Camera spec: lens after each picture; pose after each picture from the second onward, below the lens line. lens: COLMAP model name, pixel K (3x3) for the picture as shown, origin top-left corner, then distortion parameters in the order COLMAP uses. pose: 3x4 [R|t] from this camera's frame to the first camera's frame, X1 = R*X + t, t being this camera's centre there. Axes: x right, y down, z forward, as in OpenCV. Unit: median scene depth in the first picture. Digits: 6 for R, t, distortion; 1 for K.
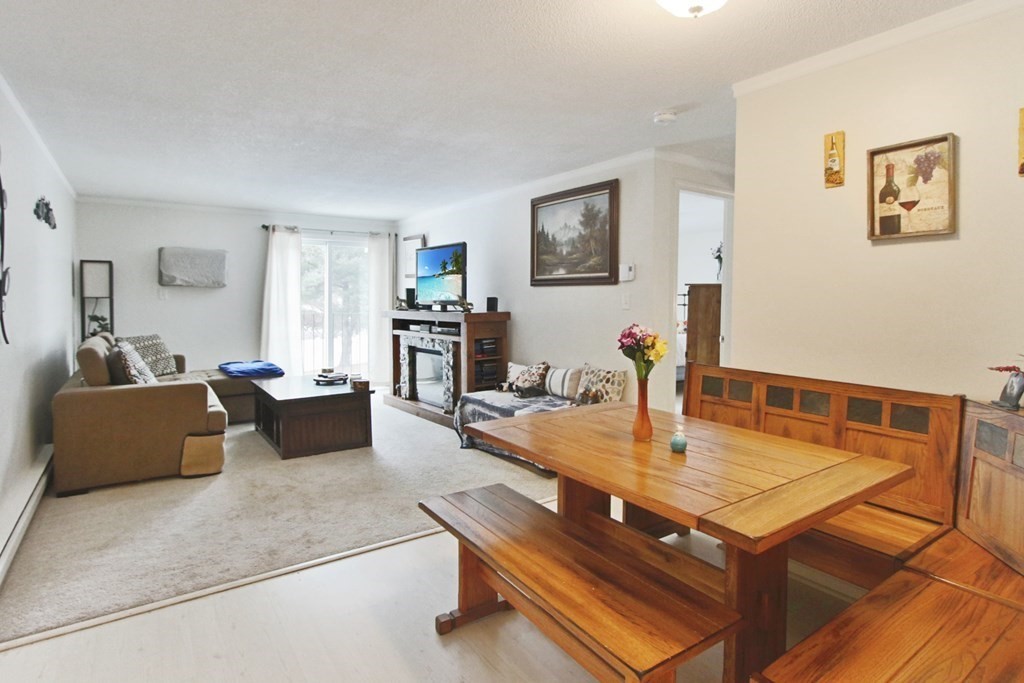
lens RADIAL K [[549.6, 0, 510.2], [0, 549.6, 307.1], [0, 0, 1]] dist [-0.004139, -0.001446]
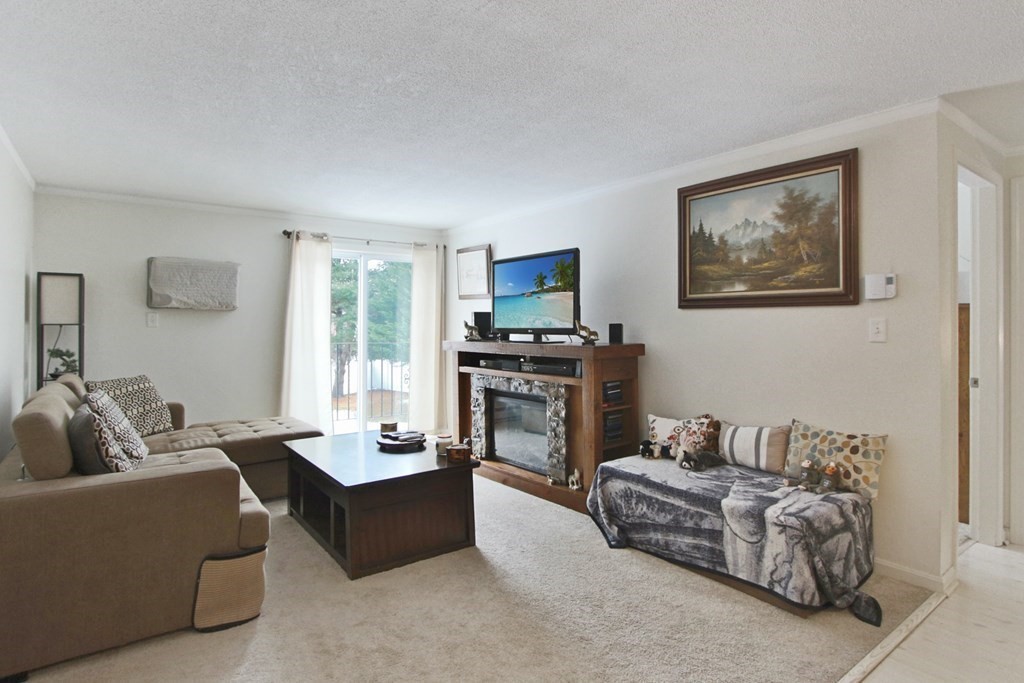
lens RADIAL K [[539.9, 0, 512.6], [0, 539.9, 319.6], [0, 0, 1]] dist [-0.012202, -0.000063]
pose [[0.999048, -0.000702, 0.043616, -0.206477], [0.001785, 0.999691, -0.024802, -0.006075], [-0.043585, 0.024856, 0.998740, 0.293314]]
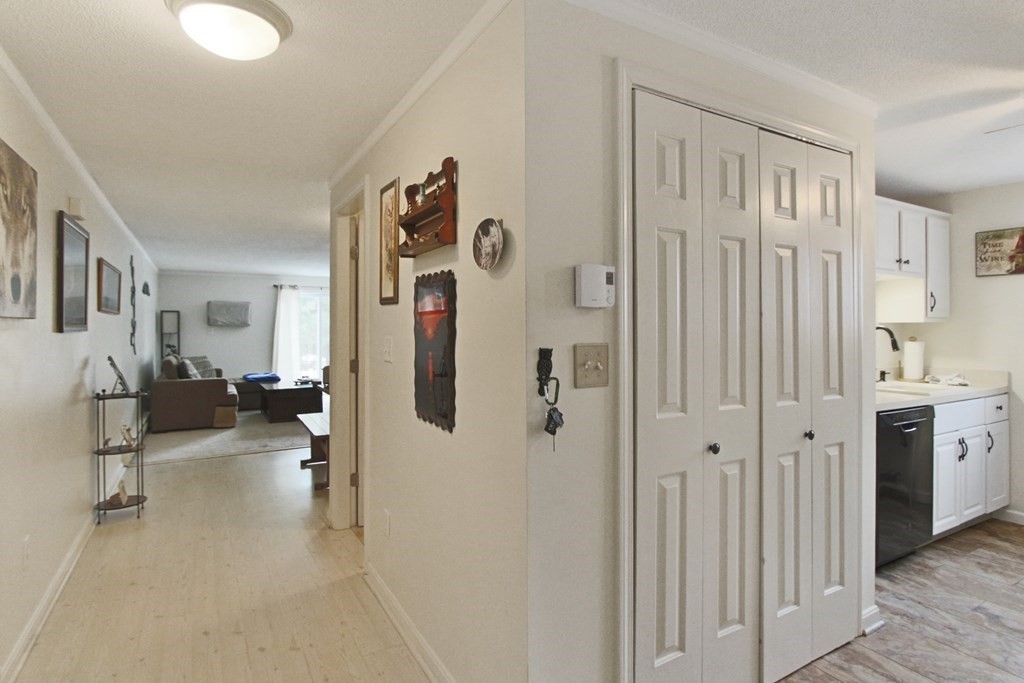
lens RADIAL K [[545.2, 0, 516.1], [0, 545.2, 324.2], [0, 0, 1]] dist [-0.001895, -0.000578]
pose [[0.997422, -0.007376, -0.071378, 0.419139], [0.005416, 0.999604, -0.027614, 0.006246], [0.071553, 0.027156, 0.997067, -0.586665]]
